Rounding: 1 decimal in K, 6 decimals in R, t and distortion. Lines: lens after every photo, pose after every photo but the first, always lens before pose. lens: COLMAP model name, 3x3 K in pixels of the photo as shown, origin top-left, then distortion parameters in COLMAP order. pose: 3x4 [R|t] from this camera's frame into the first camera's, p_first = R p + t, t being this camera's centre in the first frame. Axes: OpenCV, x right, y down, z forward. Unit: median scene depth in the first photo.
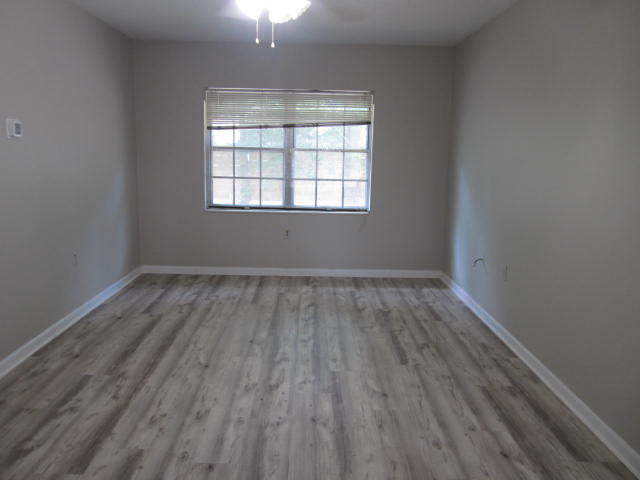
lens RADIAL K [[523.2, 0, 316.9], [0, 523.2, 244.1], [0, 0, 1]] dist [-0.037276, 0.011334]
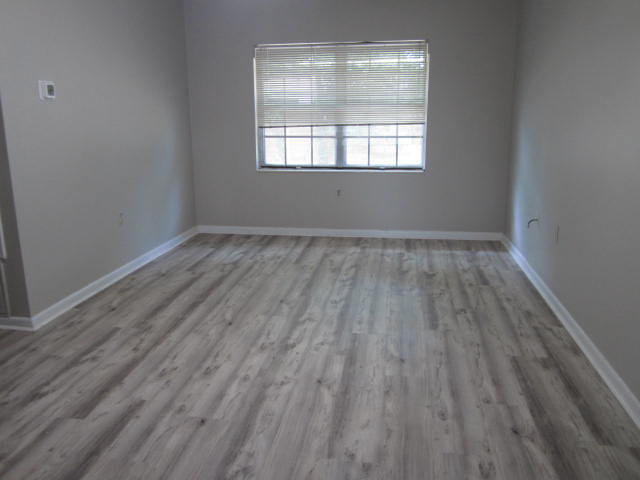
lens RADIAL K [[523.2, 0, 319.0], [0, 523.2, 241.7], [0, 0, 1]] dist [-0.037276, 0.011334]
pose [[0.985288, 0.011712, -0.170503, 0.137478], [-0.000780, 0.997947, 0.064043, 0.013629], [0.170903, -0.062968, 0.983274, 0.053916]]
